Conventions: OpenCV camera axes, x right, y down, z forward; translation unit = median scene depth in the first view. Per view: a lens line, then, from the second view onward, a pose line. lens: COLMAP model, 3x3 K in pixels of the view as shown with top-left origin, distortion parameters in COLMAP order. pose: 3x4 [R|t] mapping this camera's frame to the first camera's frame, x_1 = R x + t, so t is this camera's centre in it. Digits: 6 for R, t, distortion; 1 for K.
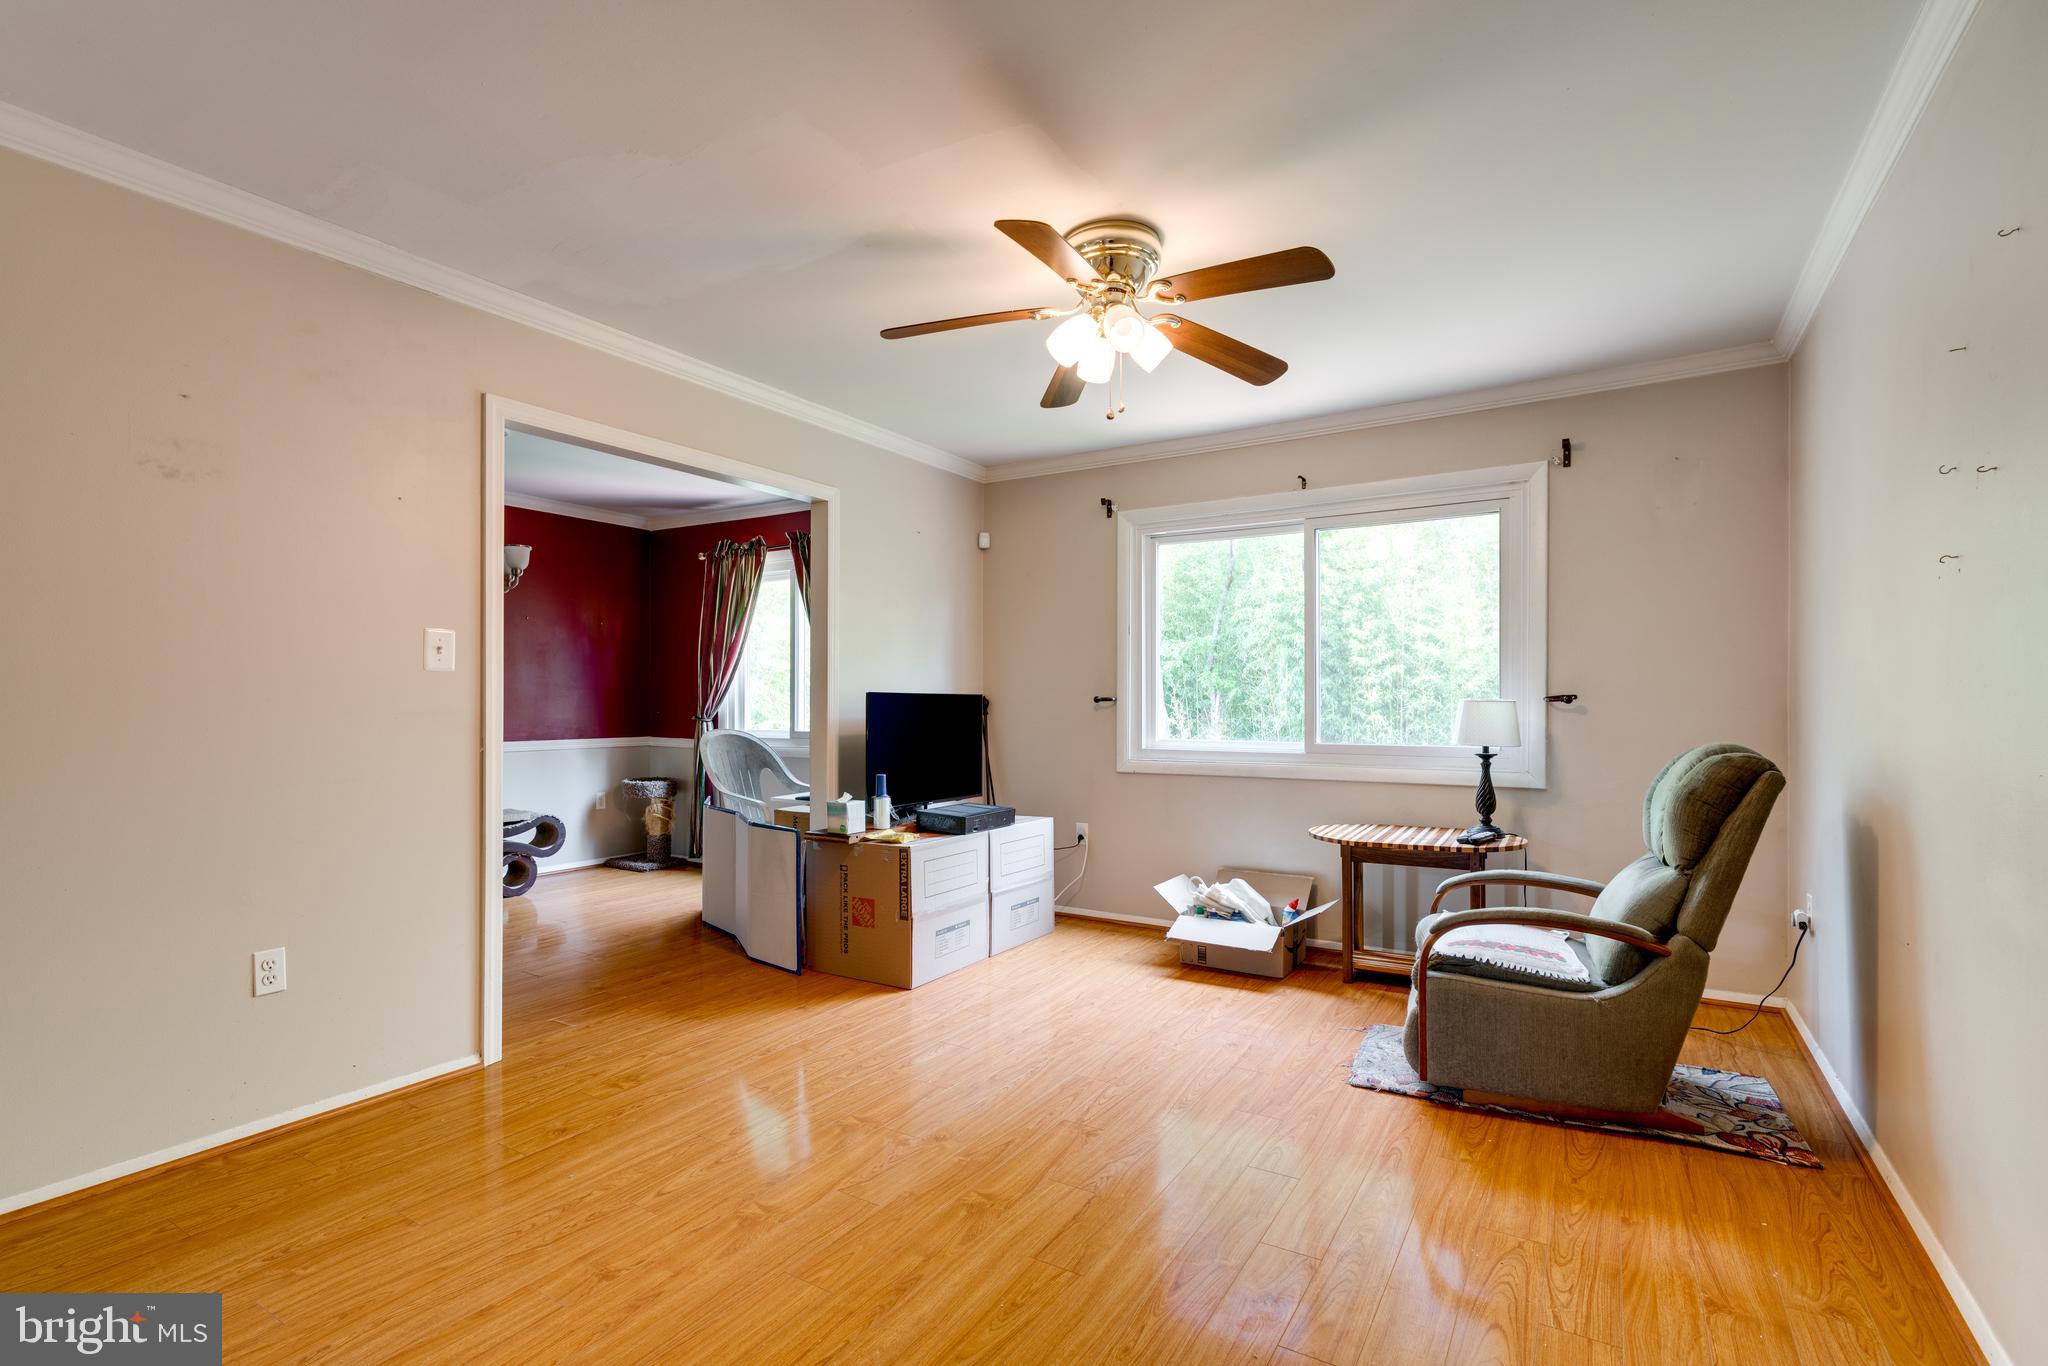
lens RADIAL K [[963.9, 0, 1013.9], [0, 963.9, 699.2], [0, 0, 1]] dist [-0.005246, 0.002459]
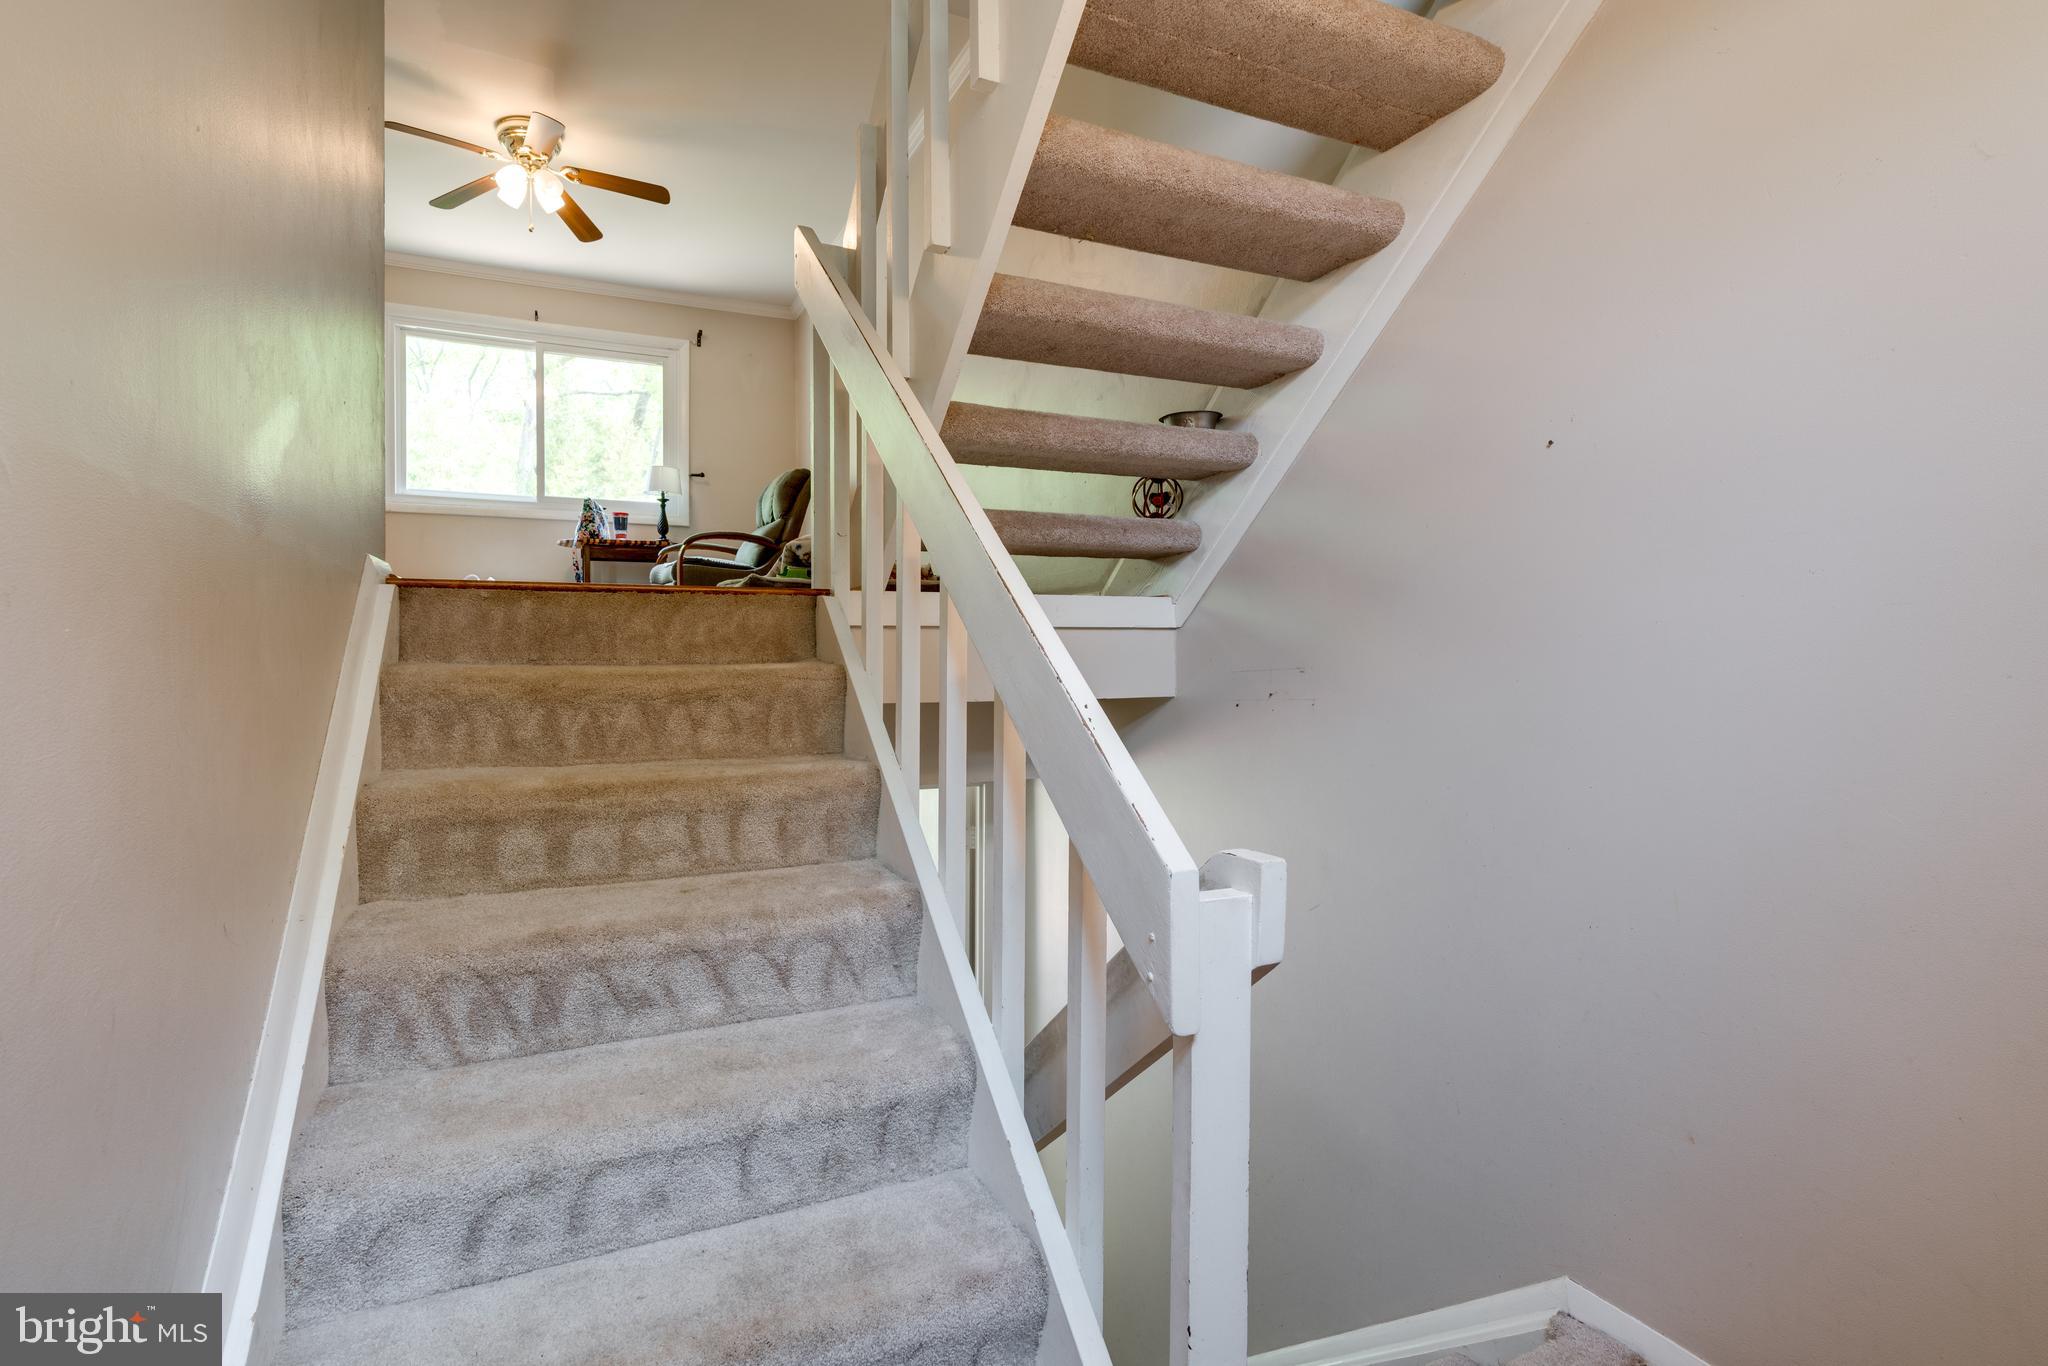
lens RADIAL K [[963.9, 0, 1037.0], [0, 963.9, 672.7], [0, 0, 1]] dist [-0.005246, 0.002459]
pose [[0.527987, -0.021097, 0.848990, -0.732266], [0.001972, 0.999719, 0.023617, 0.377884], [-0.849250, -0.010795, 0.527881, -0.573065]]
